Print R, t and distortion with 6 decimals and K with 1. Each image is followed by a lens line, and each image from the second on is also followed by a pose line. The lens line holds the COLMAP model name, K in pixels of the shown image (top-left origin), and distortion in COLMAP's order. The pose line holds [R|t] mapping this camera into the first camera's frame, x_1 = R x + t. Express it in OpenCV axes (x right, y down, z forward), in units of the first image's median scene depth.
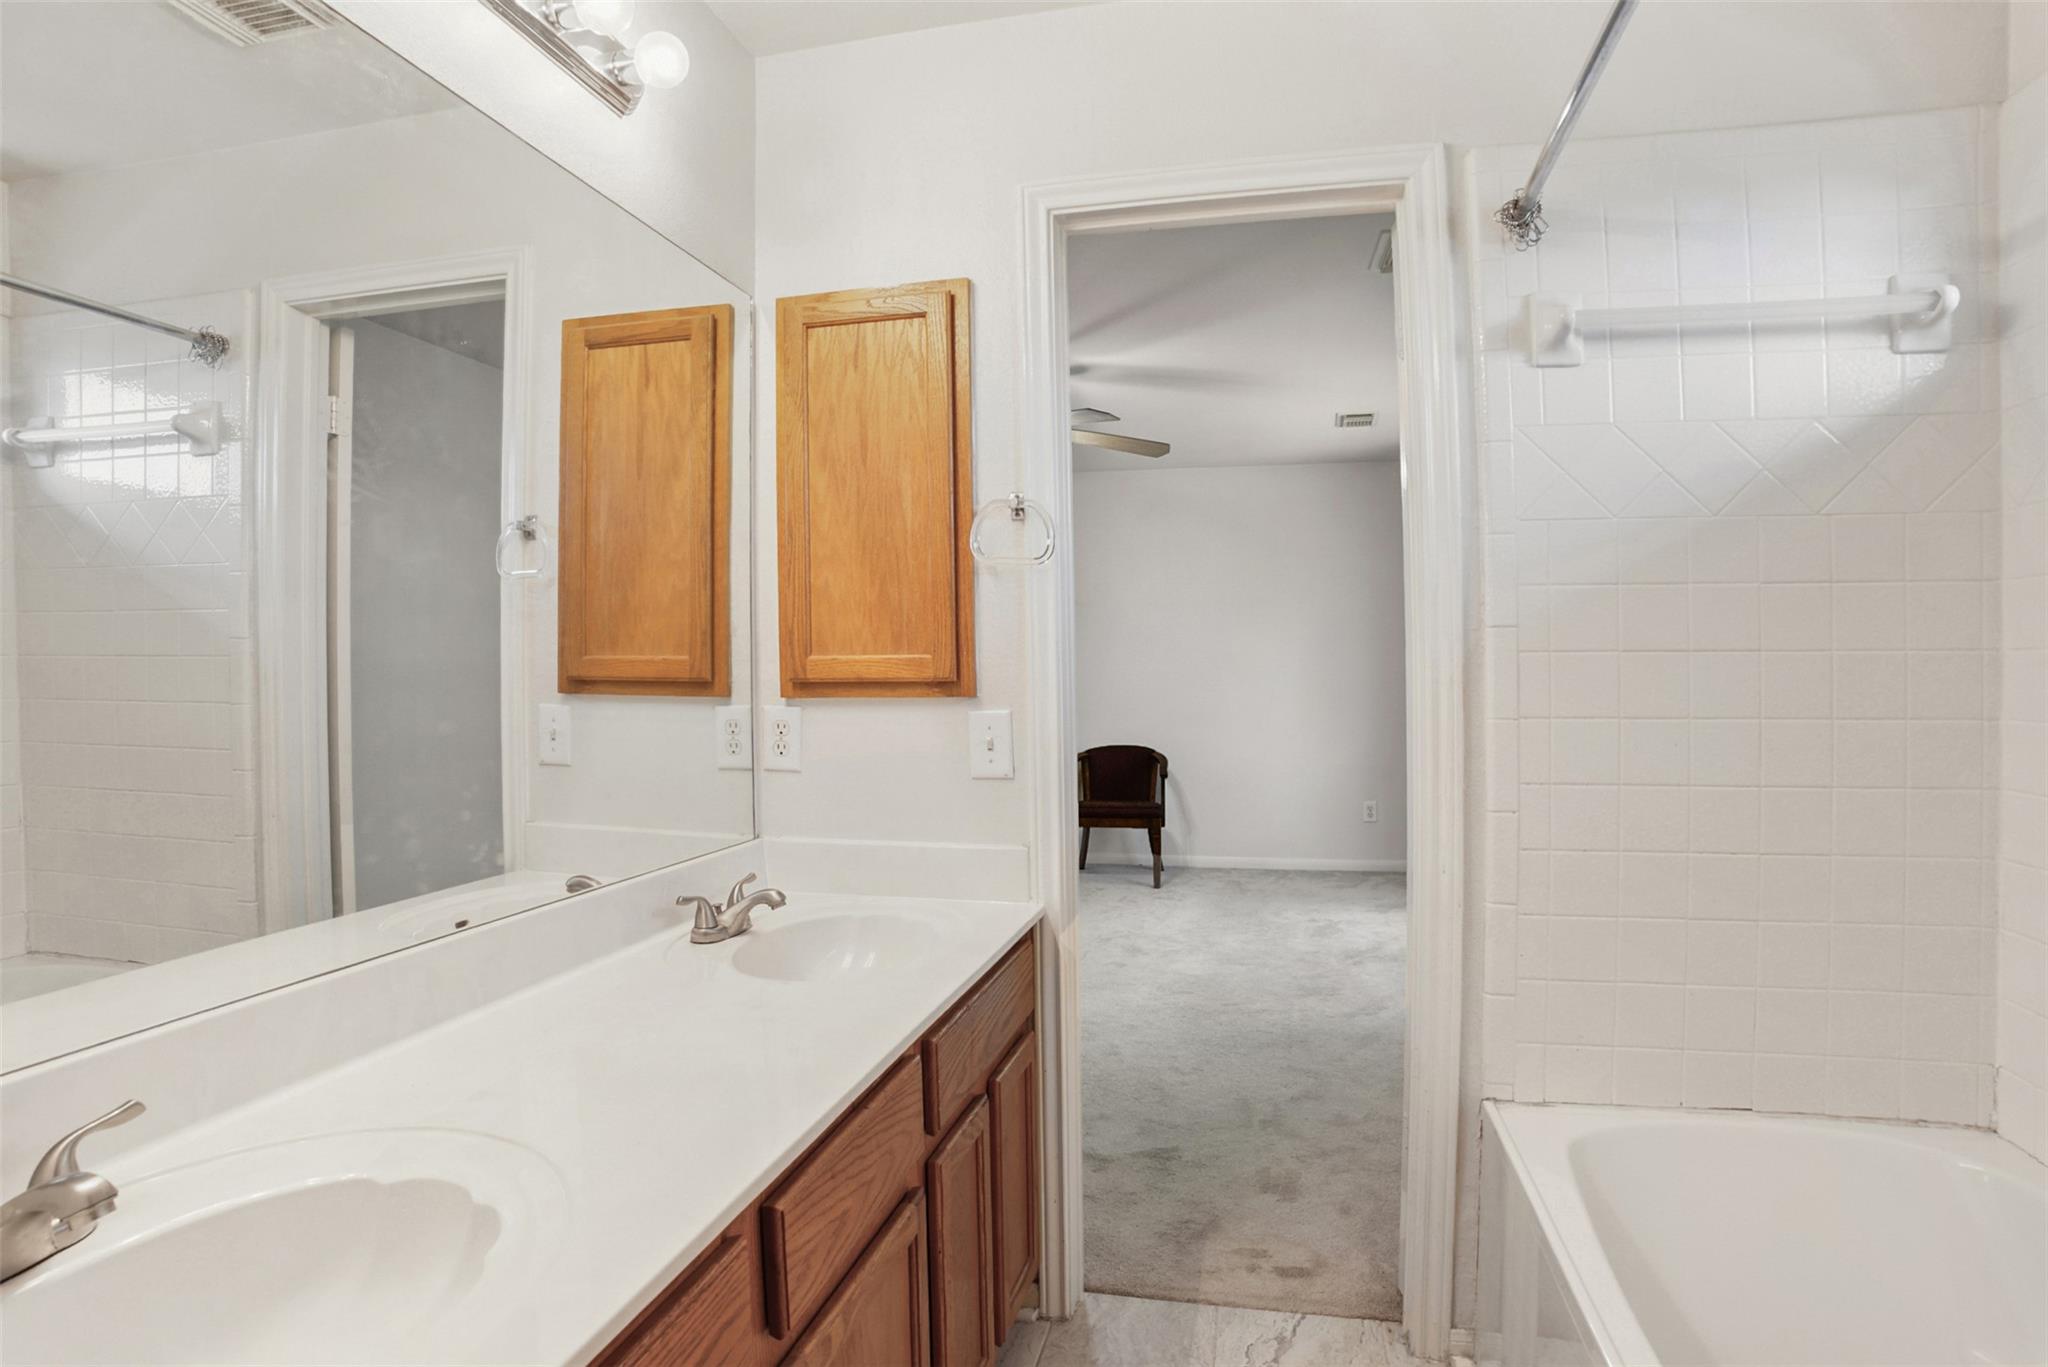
lens RADIAL K [[1048.2, 0, 1012.1], [0, 1048.2, 680.6], [0, 0, 1]] dist [-0.084382, 0.060613]
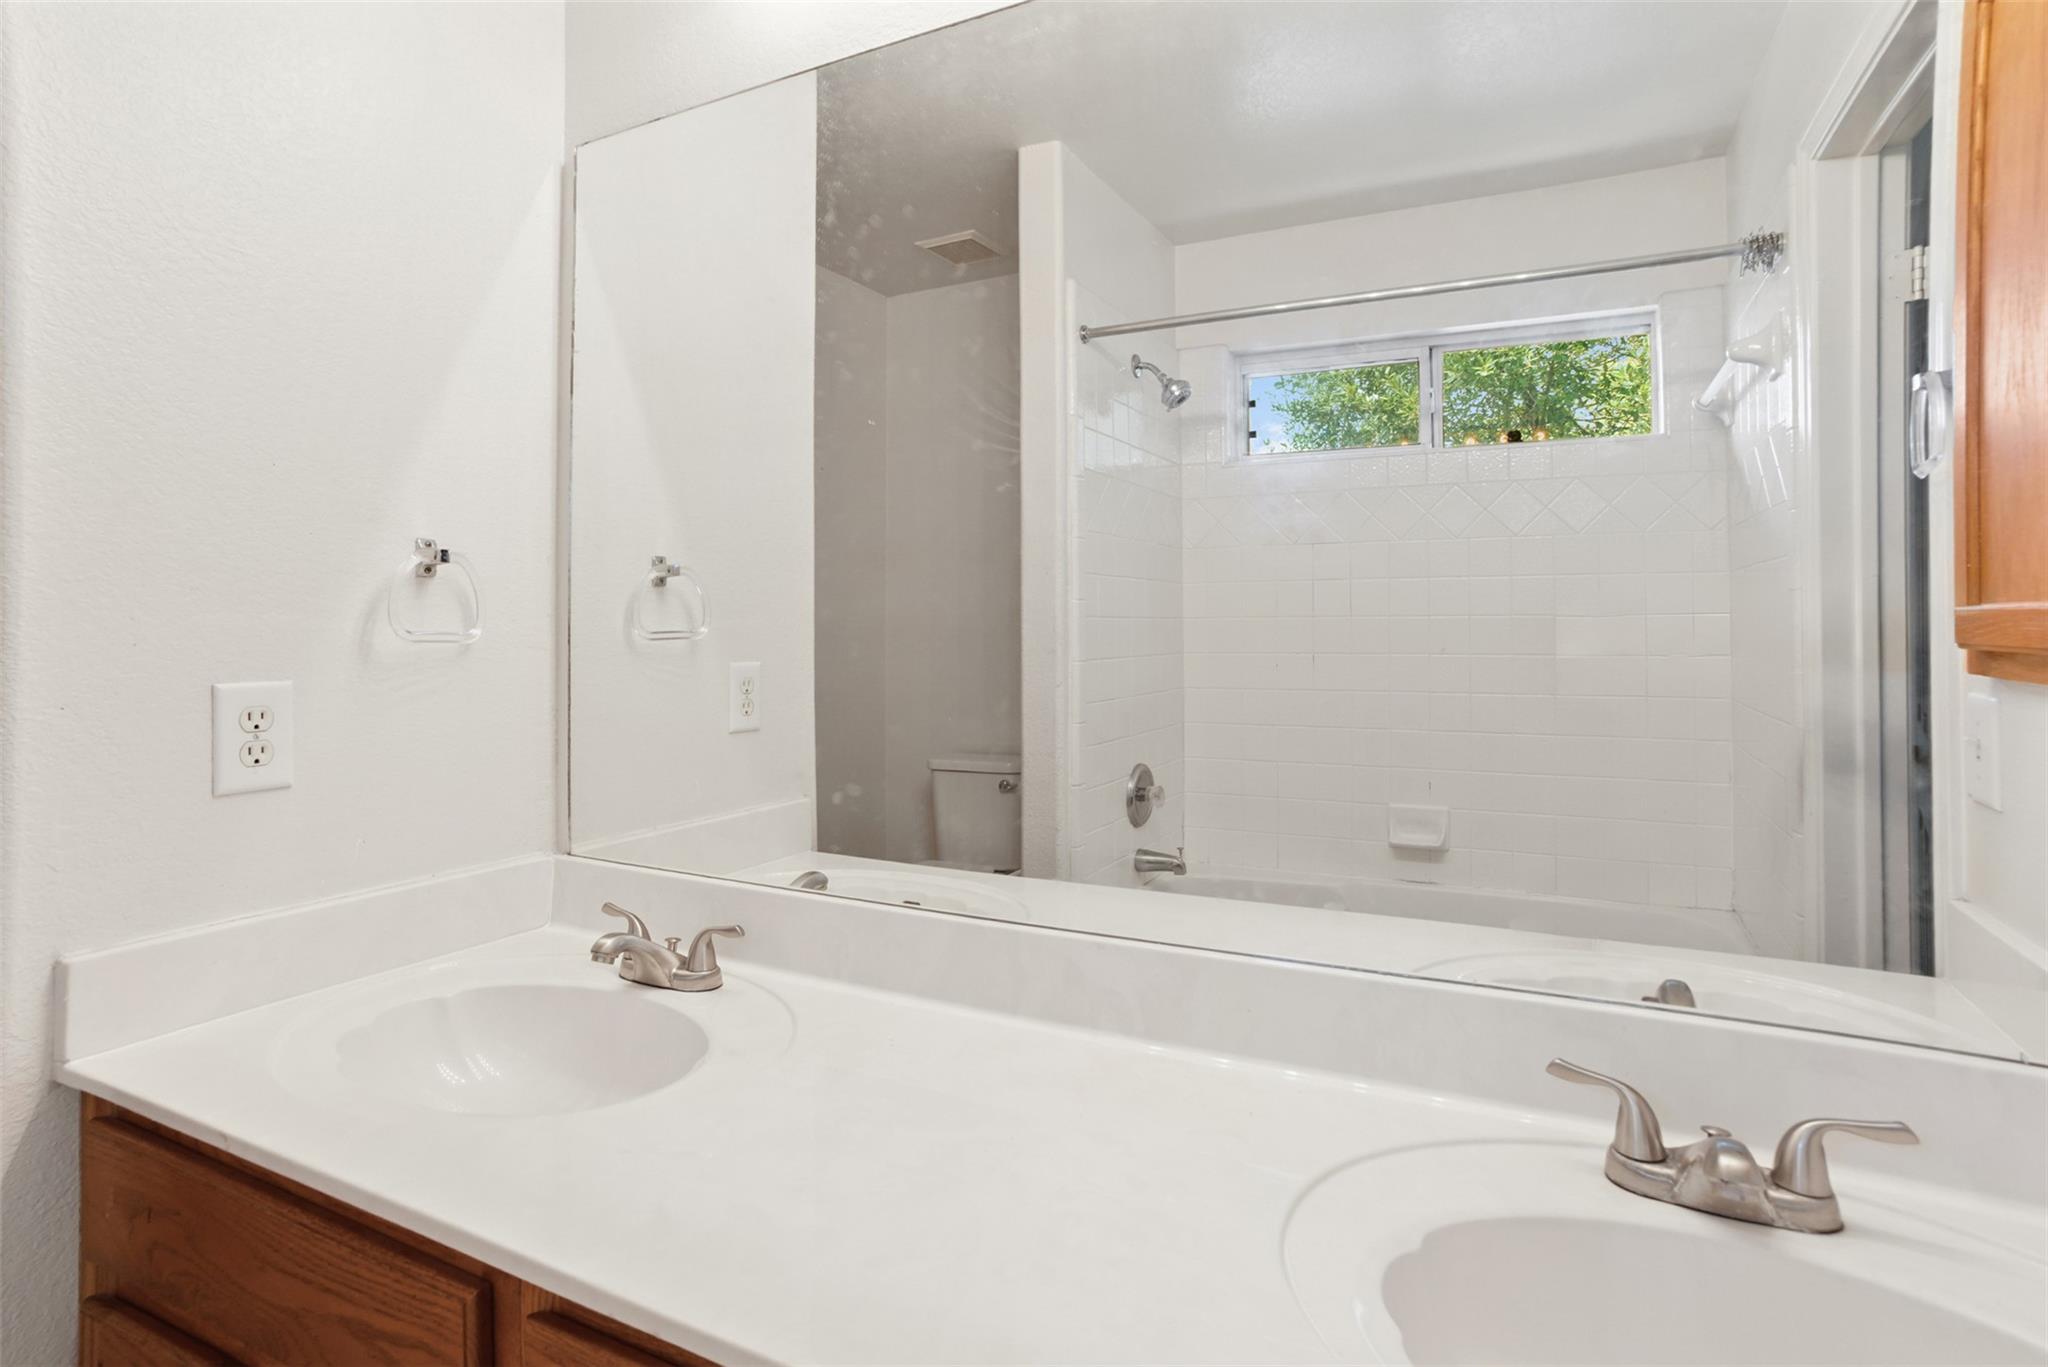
lens RADIAL K [[1021.7, 0, 1028.7], [0, 1021.7, 620.1], [0, 0, 1]] dist [-0.082908, 0.046126]
pose [[-0.208032, -0.005461, -0.978107, 0.356217], [-0.010449, 0.999940, -0.003361, -0.021682], [0.978066, 0.009521, -0.208076, 1.269452]]
